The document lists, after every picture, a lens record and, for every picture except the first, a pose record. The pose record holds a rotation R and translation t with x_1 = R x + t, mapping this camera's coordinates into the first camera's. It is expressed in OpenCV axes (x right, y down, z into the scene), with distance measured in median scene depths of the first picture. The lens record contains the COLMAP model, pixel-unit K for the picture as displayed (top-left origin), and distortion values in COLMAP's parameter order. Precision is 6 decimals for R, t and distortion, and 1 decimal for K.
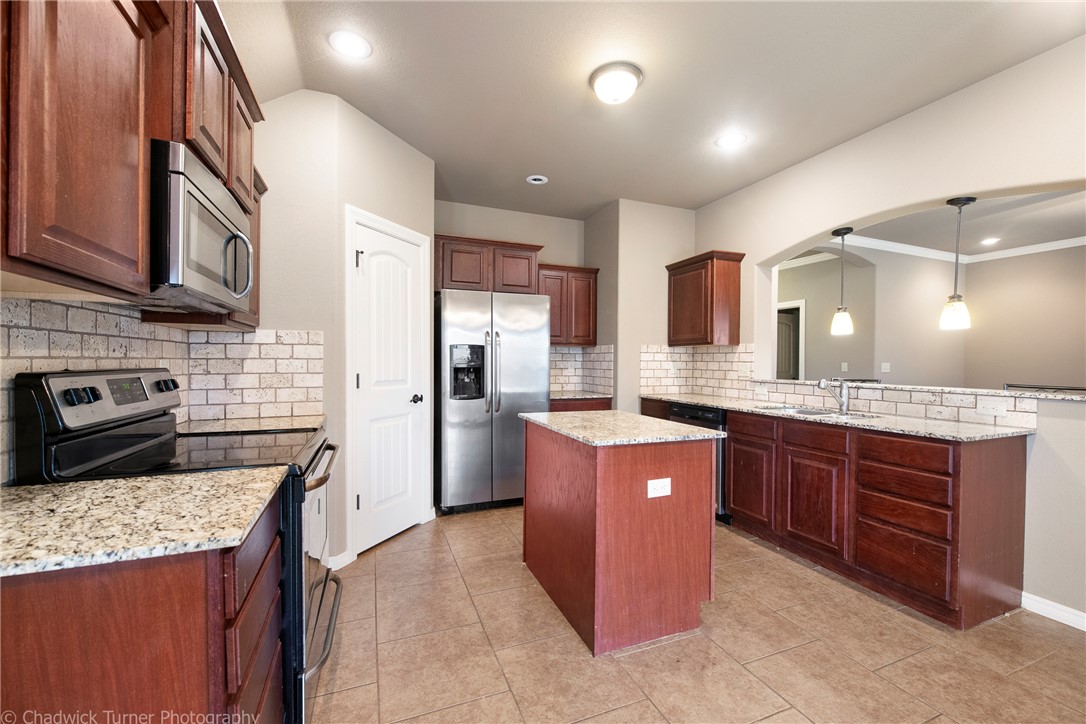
lens RADIAL K [[434.3, 0, 558.6], [0, 434.3, 370.2], [0, 0, 1]] dist [-0.002384, -0.001145]
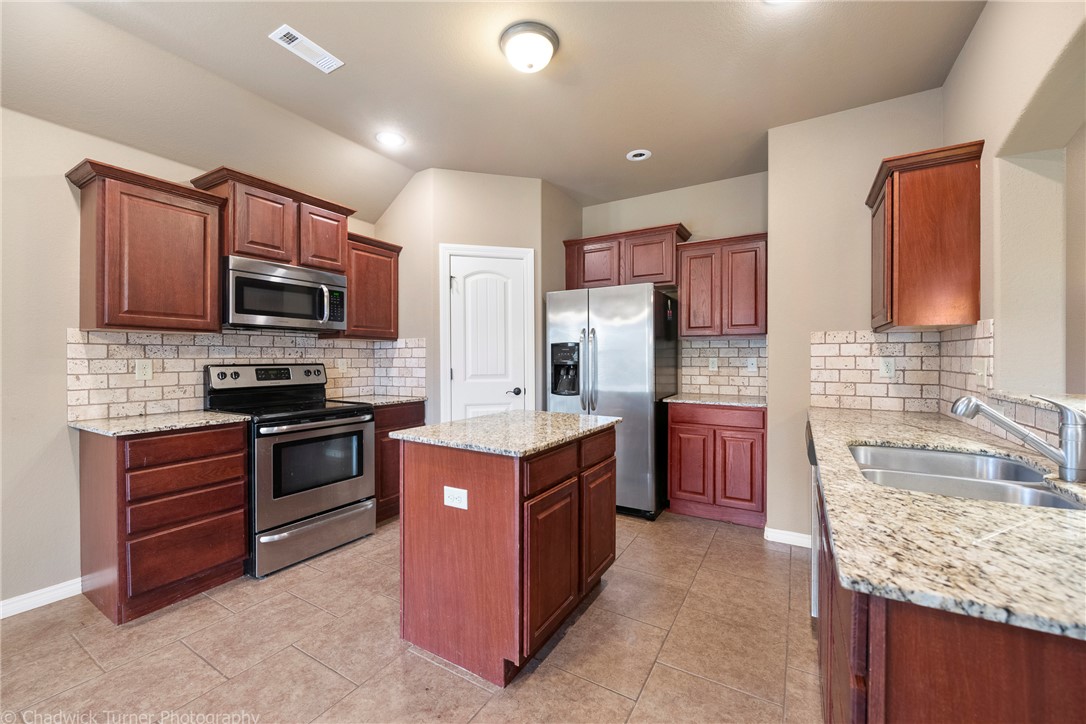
lens RADIAL K [[434.3, 0, 546.1], [0, 434.3, 364.5], [0, 0, 1]] dist [-0.002384, -0.001145]
pose [[0.597906, 0.004671, -0.801552, 0.871381], [-0.011418, 0.999931, -0.002690, -0.004635], [0.801485, 0.010760, 0.597919, 0.496035]]
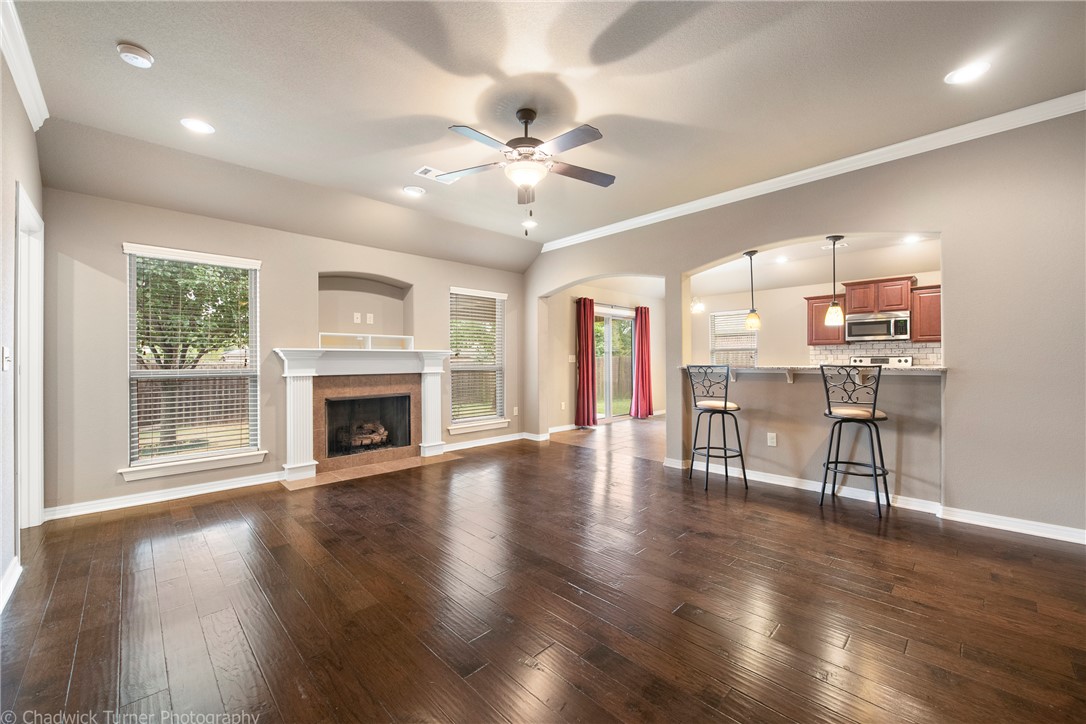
lens RADIAL K [[434.3, 0, 538.5], [0, 434.3, 354.9], [0, 0, 1]] dist [-0.002384, -0.001145]
pose [[-0.938140, -0.005215, -0.346217, 2.389093], [-0.006361, 0.999977, 0.002173, -0.002271], [0.346198, 0.004240, -0.938152, 2.449511]]
